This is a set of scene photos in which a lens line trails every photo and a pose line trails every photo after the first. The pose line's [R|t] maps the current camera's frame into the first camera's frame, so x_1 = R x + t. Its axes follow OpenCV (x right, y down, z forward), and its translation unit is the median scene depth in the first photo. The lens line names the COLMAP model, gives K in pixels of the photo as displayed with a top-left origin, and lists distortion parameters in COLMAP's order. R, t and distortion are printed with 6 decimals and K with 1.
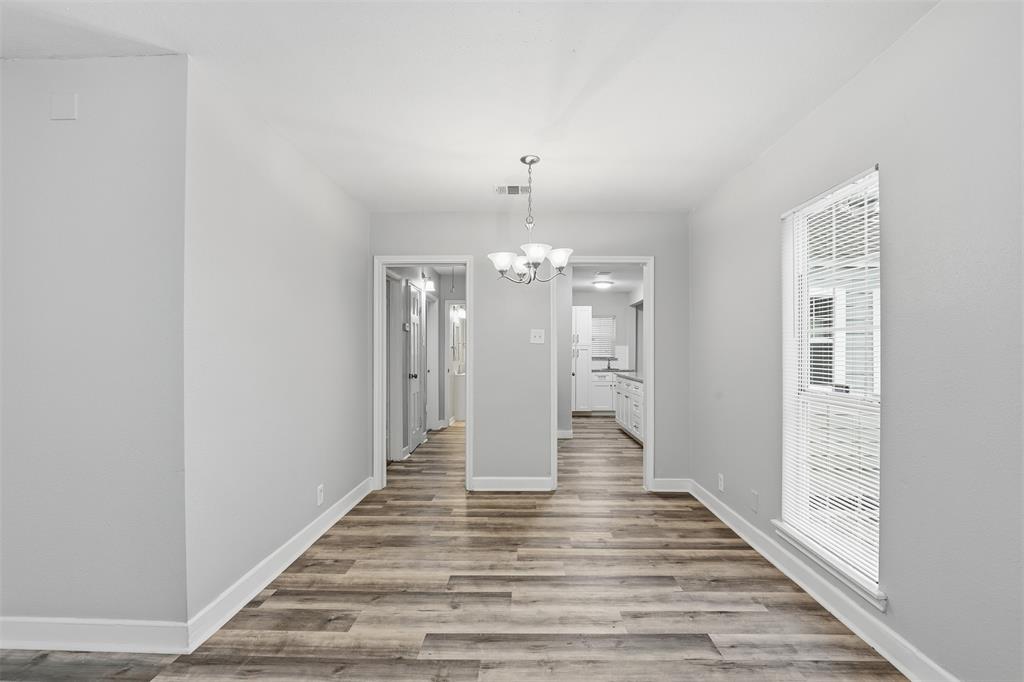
lens RADIAL K [[481.8, 0, 514.5], [0, 481.8, 343.5], [0, 0, 1]] dist [-0.002499, -0.000517]
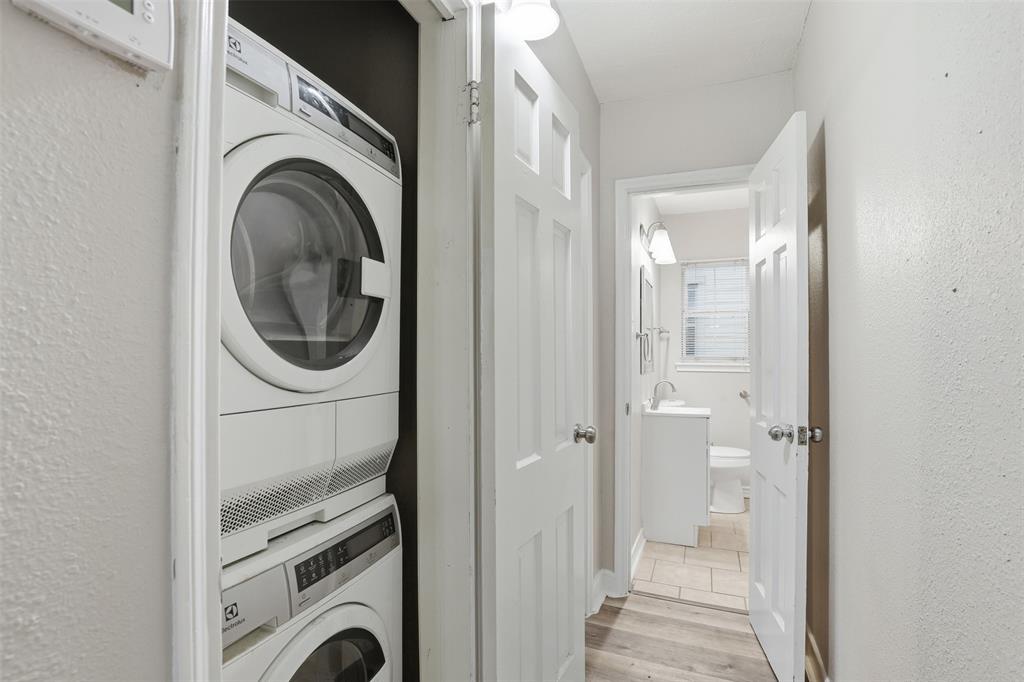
lens RADIAL K [[481.8, 0, 513.2], [0, 481.8, 344.6], [0, 0, 1]] dist [-0.002499, -0.000517]
pose [[0.937454, -0.000418, -0.348109, -0.094690], [-0.000533, 0.999996, -0.002638, 0.013996], [0.348109, 0.002659, 0.937450, 0.657459]]
